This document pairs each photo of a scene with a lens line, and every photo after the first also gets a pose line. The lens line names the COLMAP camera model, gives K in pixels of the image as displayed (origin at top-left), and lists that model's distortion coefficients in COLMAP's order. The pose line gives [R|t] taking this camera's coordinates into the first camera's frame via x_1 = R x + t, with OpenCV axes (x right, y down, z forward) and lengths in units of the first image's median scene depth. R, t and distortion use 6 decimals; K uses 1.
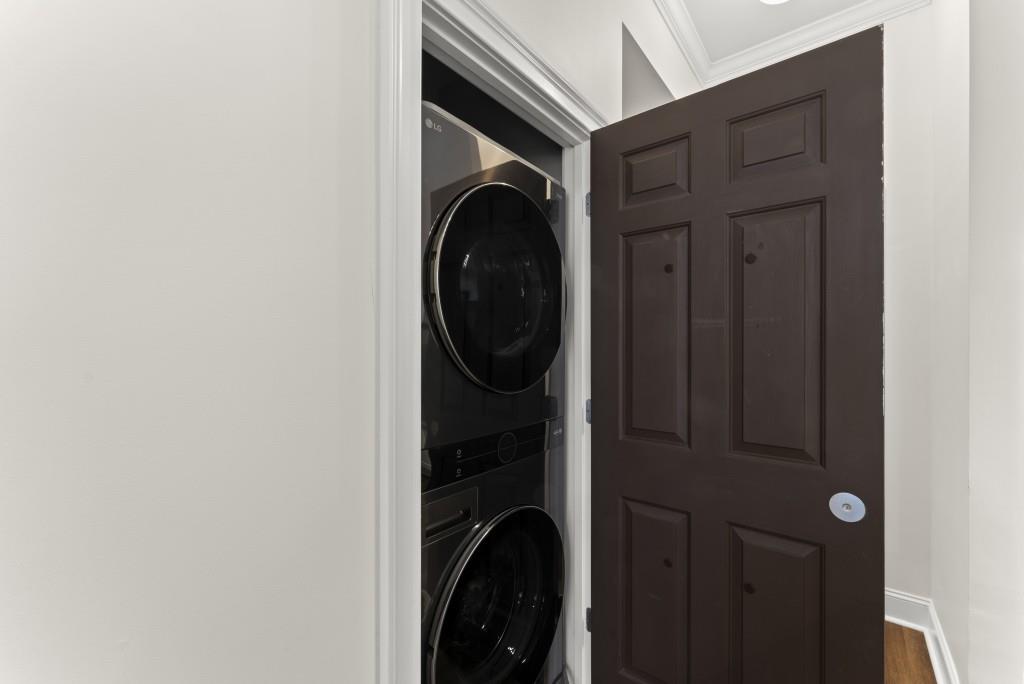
lens RADIAL K [[416.2, 0, 512.0], [0, 416.2, 342.0], [0, 0, 1]] dist [0.000667, 0.000088]
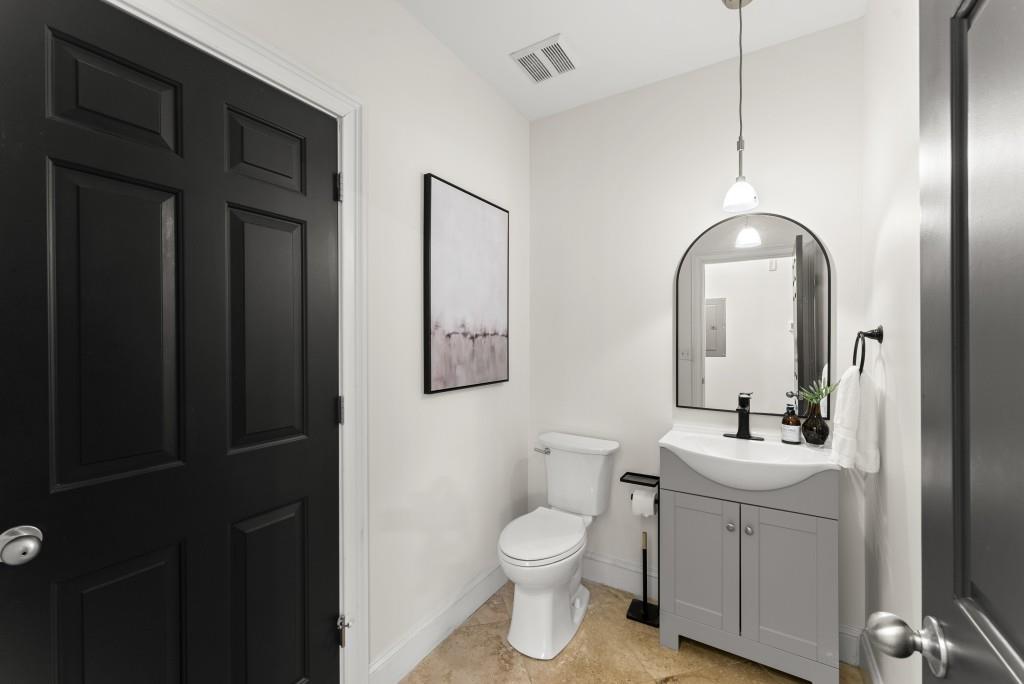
lens RADIAL K [[416.2, 0, 512.0], [0, 416.2, 342.0], [0, 0, 1]] dist [0.000667, 0.000088]
pose [[-0.122288, -0.008804, 0.992456, -0.603332], [-0.013042, 0.999889, 0.007262, 0.001498], [-0.992409, -0.012055, -0.122389, 0.532565]]
